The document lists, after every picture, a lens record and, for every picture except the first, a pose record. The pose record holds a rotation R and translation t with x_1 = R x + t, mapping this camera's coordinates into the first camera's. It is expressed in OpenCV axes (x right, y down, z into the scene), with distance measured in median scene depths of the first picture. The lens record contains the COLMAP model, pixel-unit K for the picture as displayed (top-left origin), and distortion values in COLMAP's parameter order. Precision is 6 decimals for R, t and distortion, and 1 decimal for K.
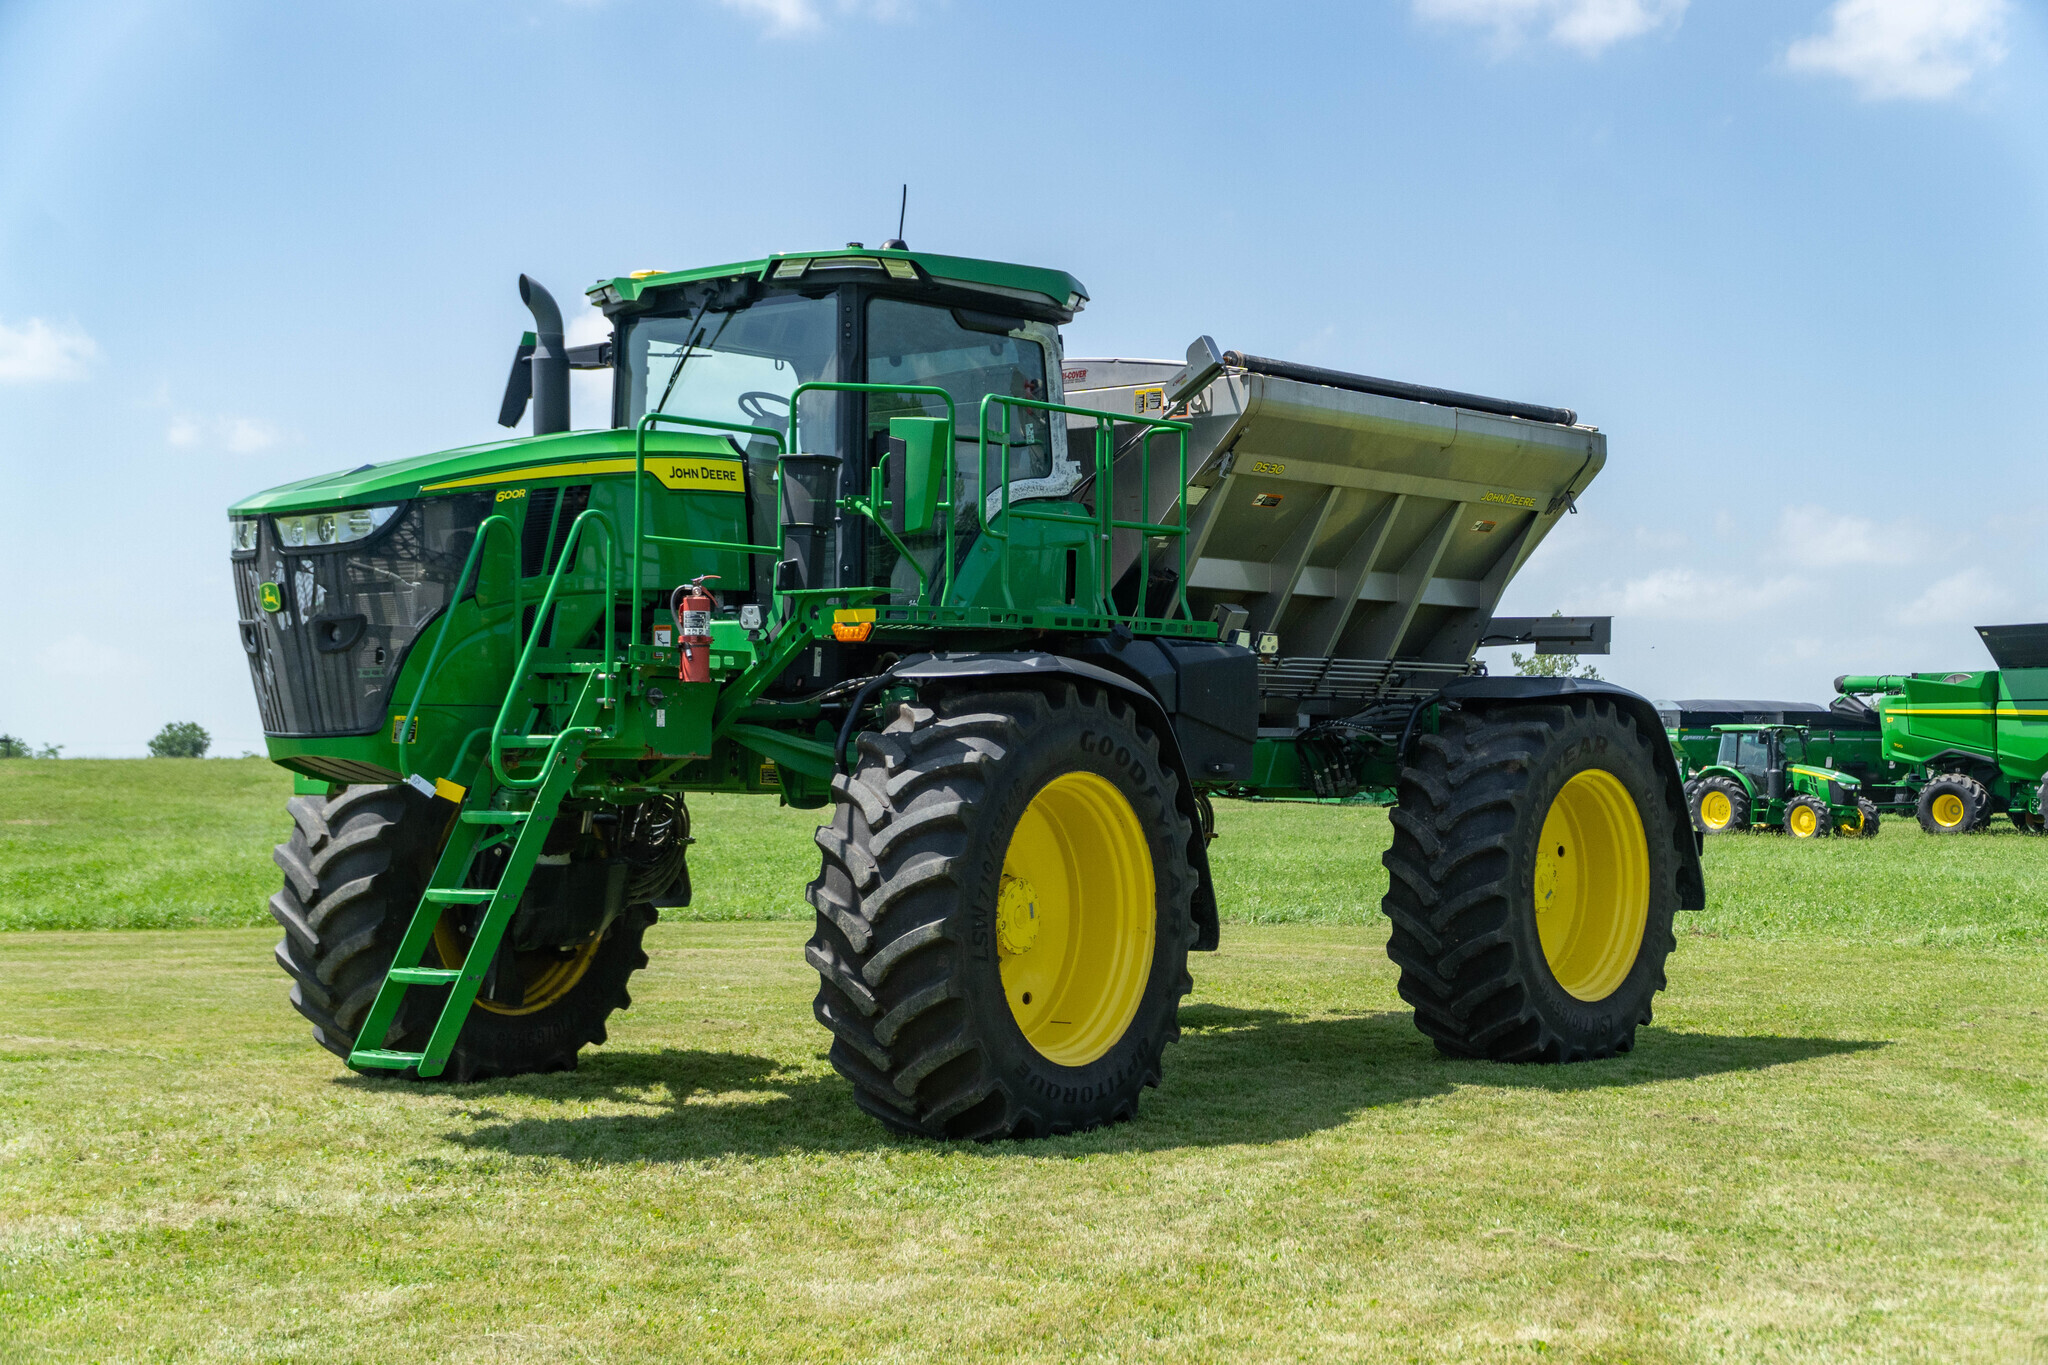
lens RADIAL K [[2954.2, 0, 1027.6], [0, 2954.2, 611.0], [0, 0, 1]] dist [0.129172, 0.038362]
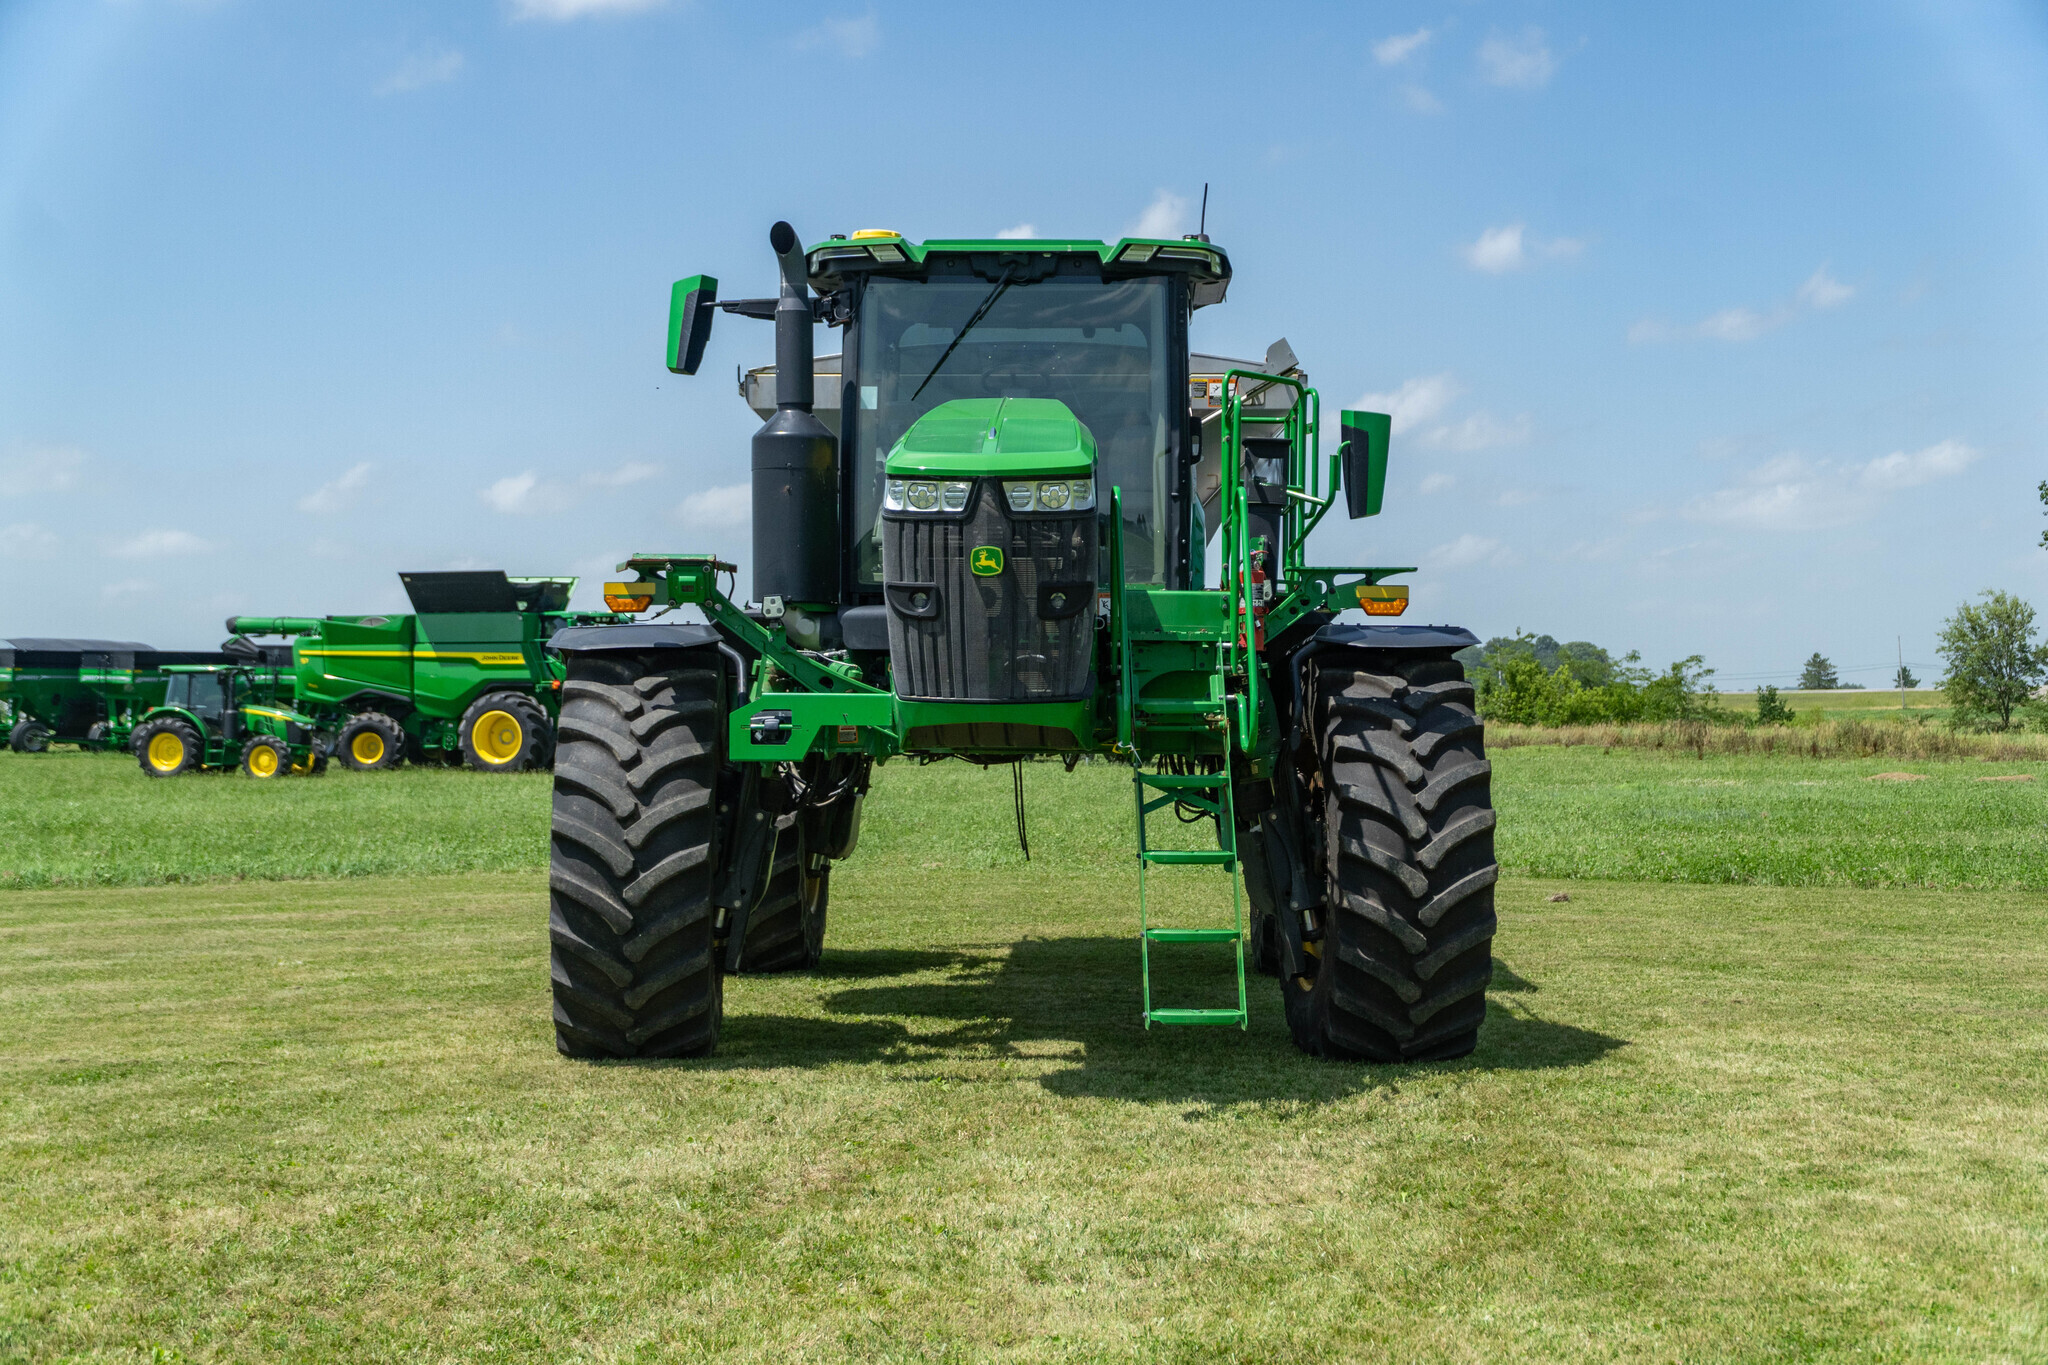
lens RADIAL K [[2954.2, 0, 1027.6], [0, 2954.2, 611.0], [0, 0, 1]] dist [0.129172, 0.038362]
pose [[0.797310, 0.016273, 0.603350, -0.143197], [-0.029279, 0.999502, 0.011733, -0.000054], [-0.602859, -0.027021, 0.797390, 0.036329]]
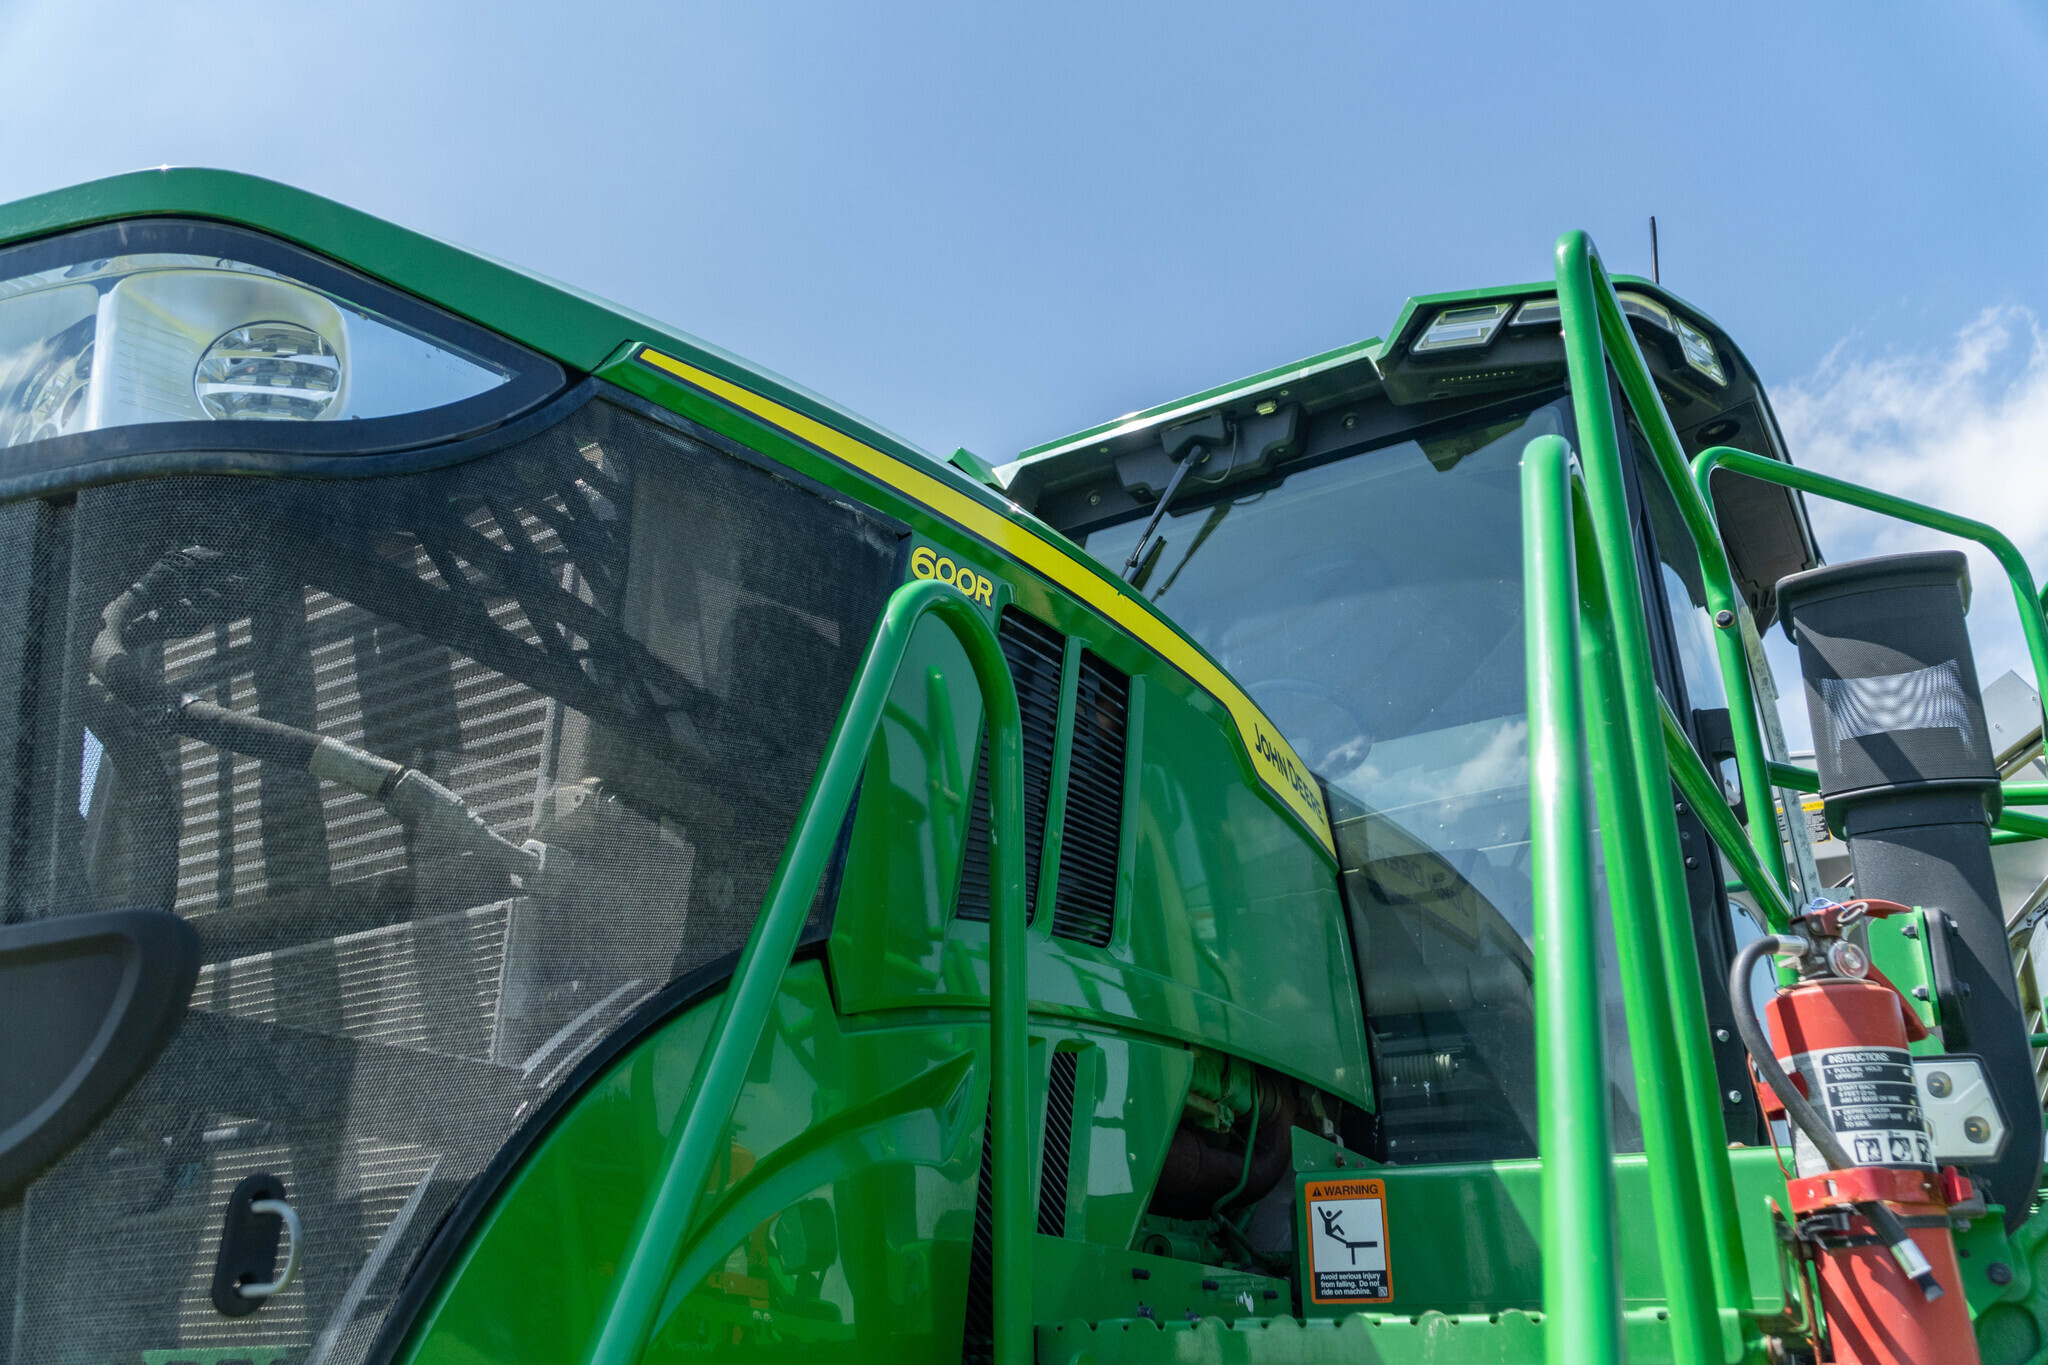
lens RADIAL K [[1660.5, 0, 1047.2], [0, 1660.5, 667.8], [0, 0, 1]] dist [-0.000309, -0.014771]
pose [[0.986227, 0.053871, 0.156379, -0.033507], [0.006954, 0.931129, -0.364622, 0.003136], [-0.165251, 0.360688, 0.917930, 0.156819]]
